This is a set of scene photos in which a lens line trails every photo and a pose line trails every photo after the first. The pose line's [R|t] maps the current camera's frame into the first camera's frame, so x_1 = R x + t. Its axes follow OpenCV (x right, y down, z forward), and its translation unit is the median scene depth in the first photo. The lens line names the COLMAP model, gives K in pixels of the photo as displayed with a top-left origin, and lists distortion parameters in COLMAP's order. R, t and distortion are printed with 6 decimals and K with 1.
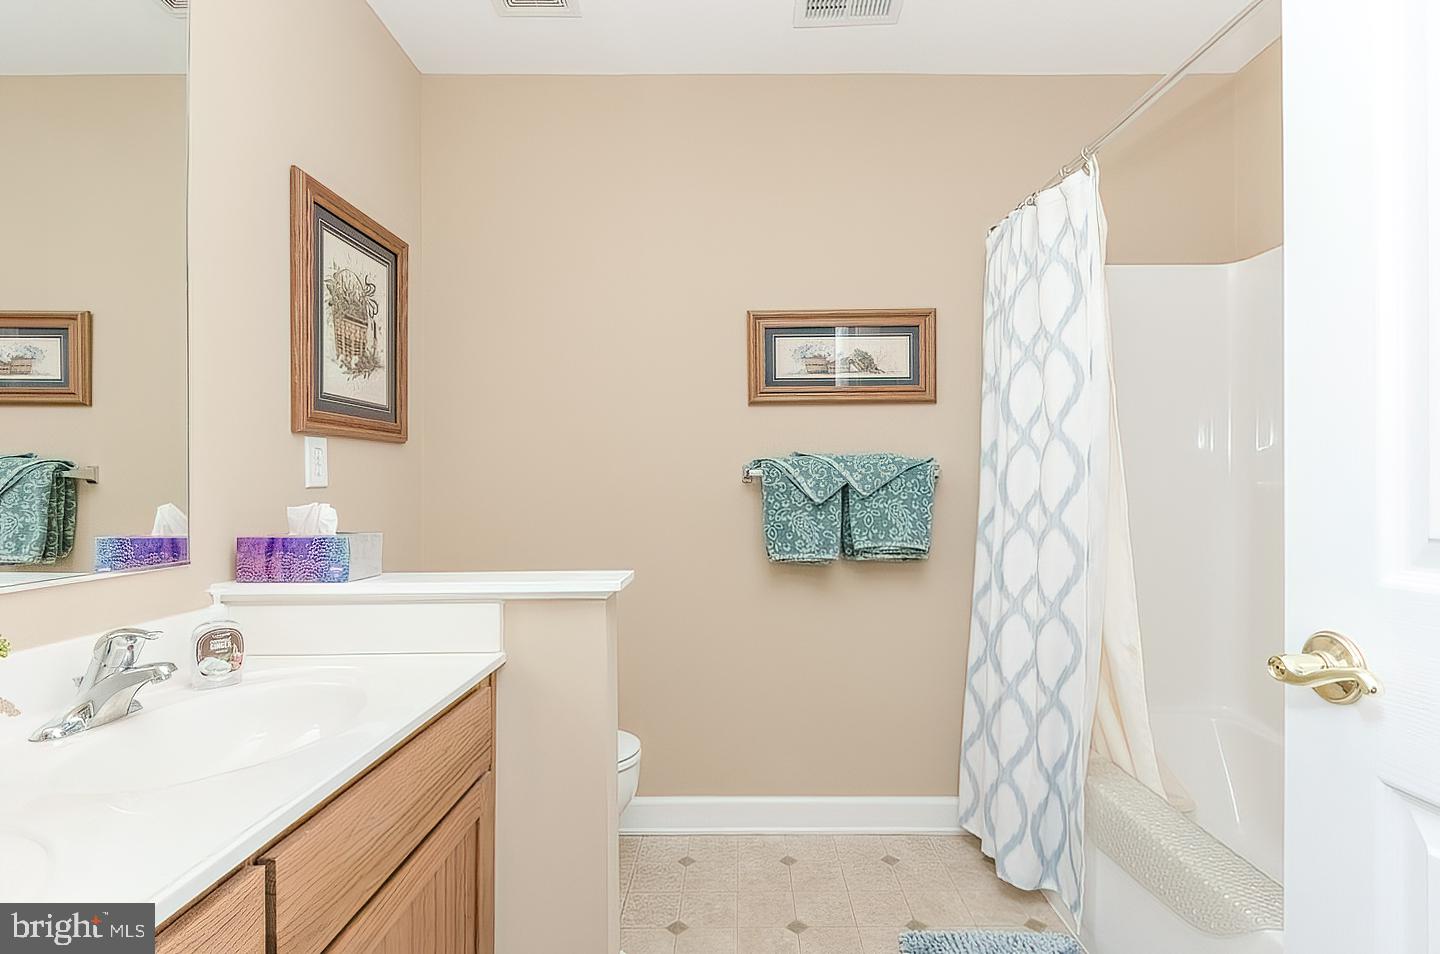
lens RADIAL K [[690.6, 0, 736.6], [0, 690.6, 487.0], [0, 0, 1]] dist [-0.000505, -0.001420]
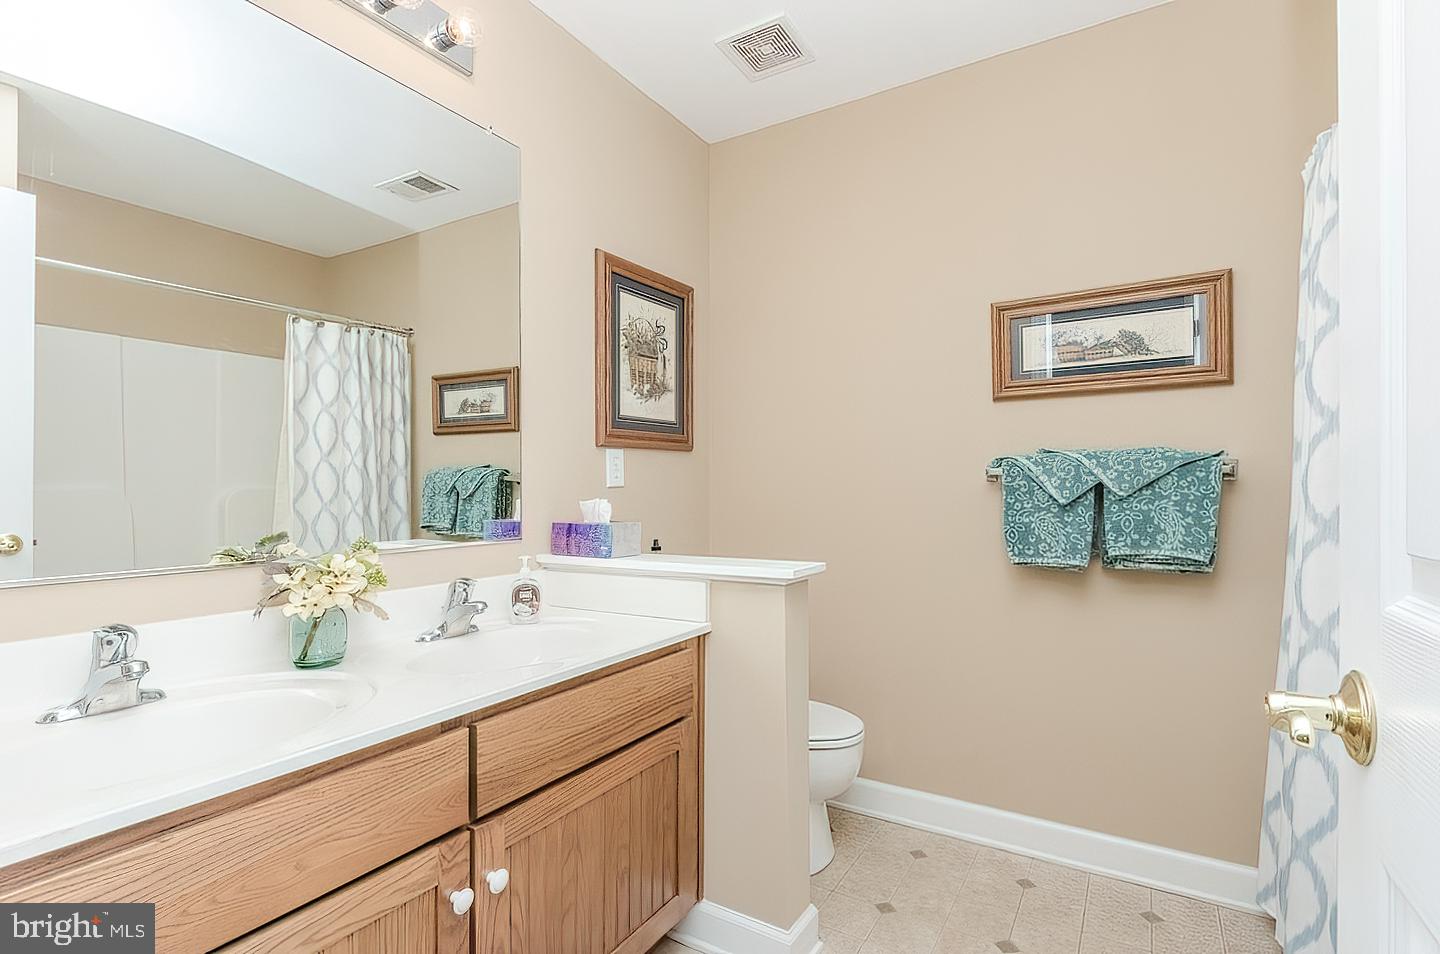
lens RADIAL K [[690.6, 0, 736.6], [0, 690.6, 487.0], [0, 0, 1]] dist [-0.000505, -0.001420]
pose [[0.856572, -0.001048, -0.516027, 0.219576], [0.001092, 0.999999, -0.000218, 0.000787], [0.516027, -0.000376, 0.856572, -0.009400]]
